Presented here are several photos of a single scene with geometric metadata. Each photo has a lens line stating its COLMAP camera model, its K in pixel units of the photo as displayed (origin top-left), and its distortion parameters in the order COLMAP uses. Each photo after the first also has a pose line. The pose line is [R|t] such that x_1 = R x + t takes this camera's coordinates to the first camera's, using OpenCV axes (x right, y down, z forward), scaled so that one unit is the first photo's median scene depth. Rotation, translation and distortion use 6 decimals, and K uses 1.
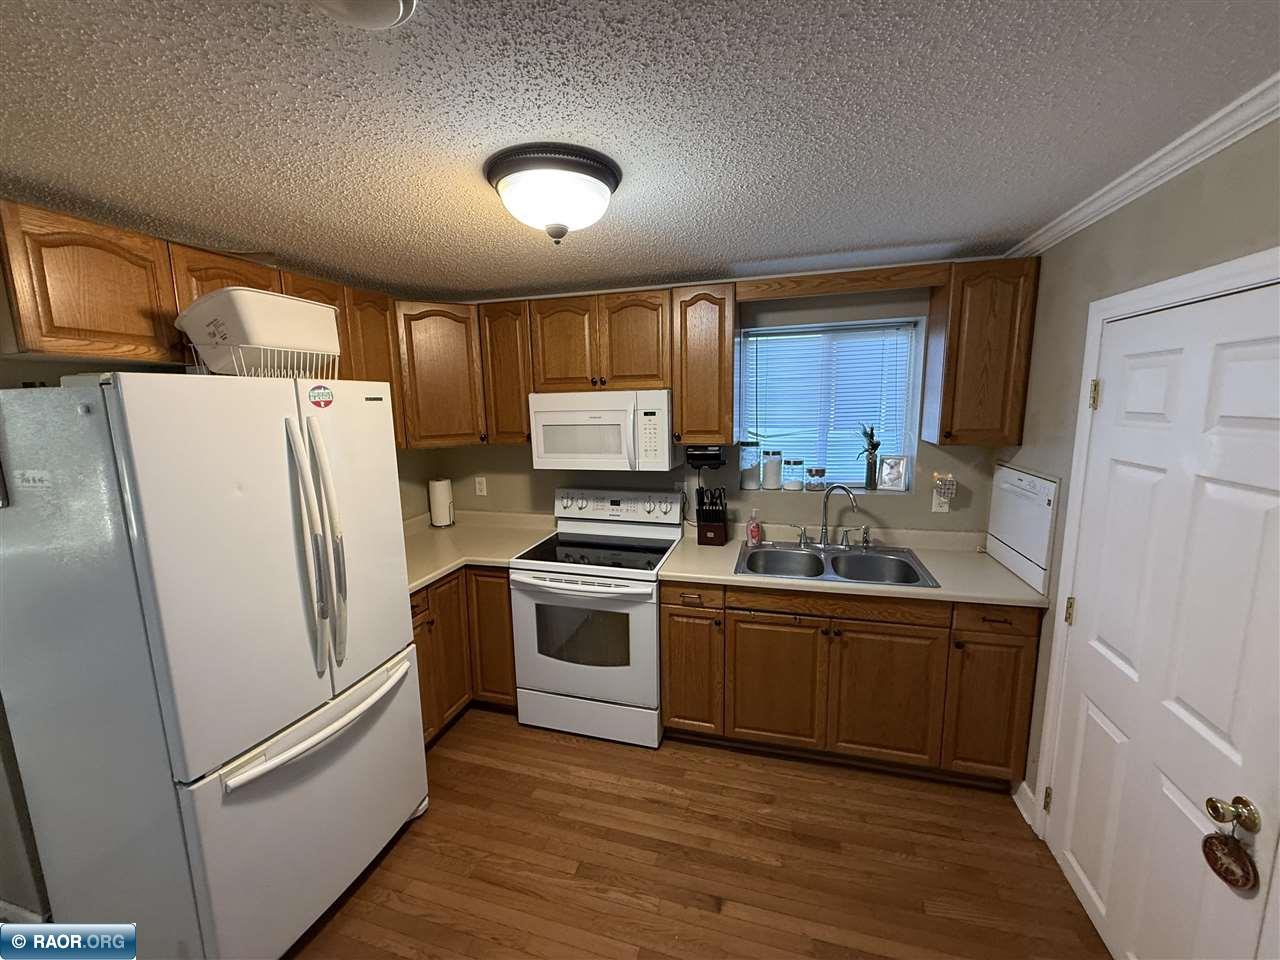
lens RADIAL K [[511.8, 0, 637.4], [0, 511.8, 479.1], [0, 0, 1]] dist [0.002047, -0.000798]
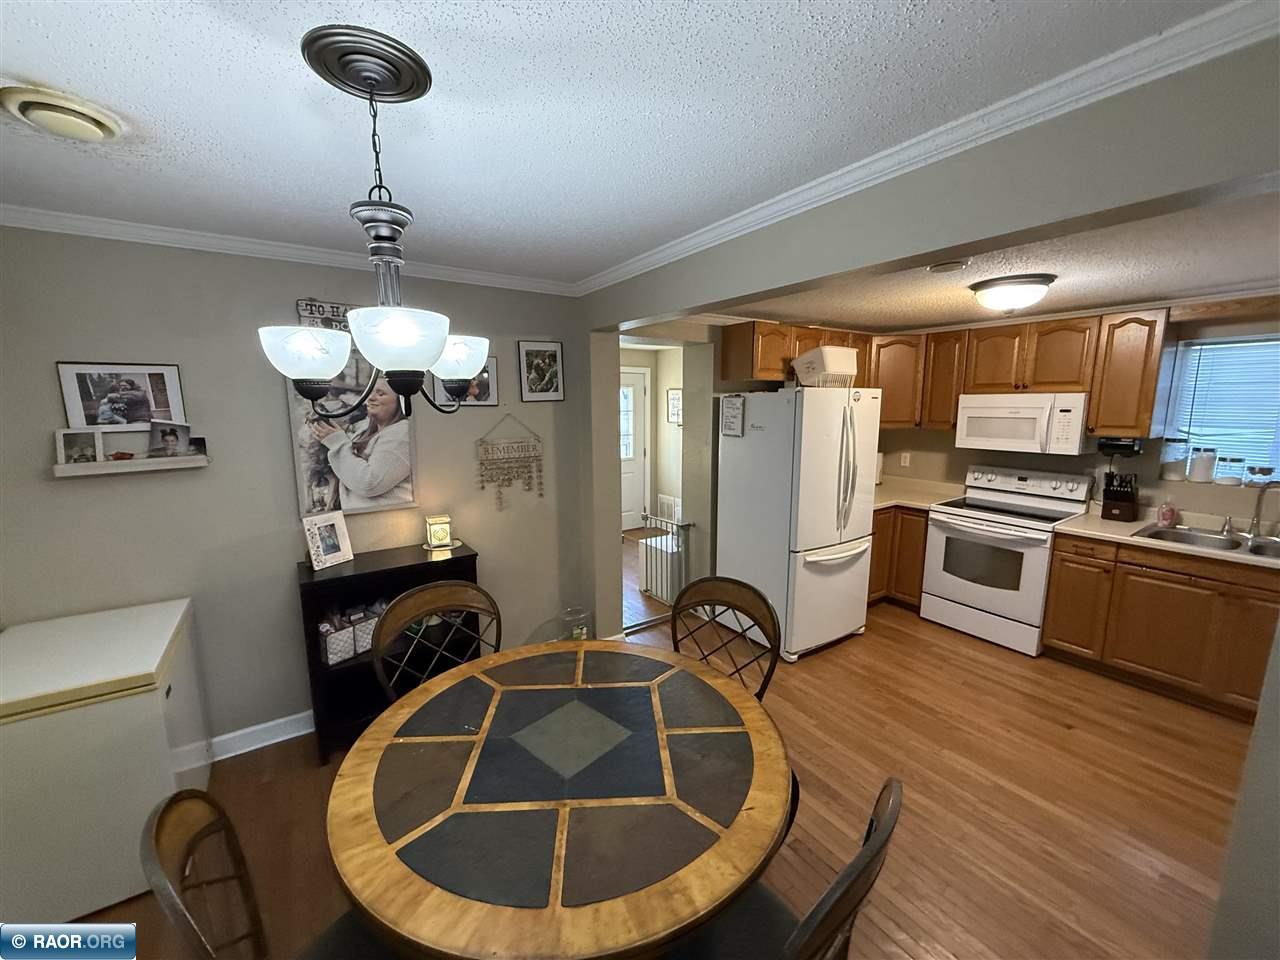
lens RADIAL K [[511.8, 0, 637.4], [0, 511.8, 481.5], [0, 0, 1]] dist [0.002047, -0.000798]
pose [[0.767350, 0.117229, -0.630421, 0.030954], [-0.108951, 0.992687, 0.051977, 0.104192], [0.631904, 0.028800, 0.774511, -0.712160]]
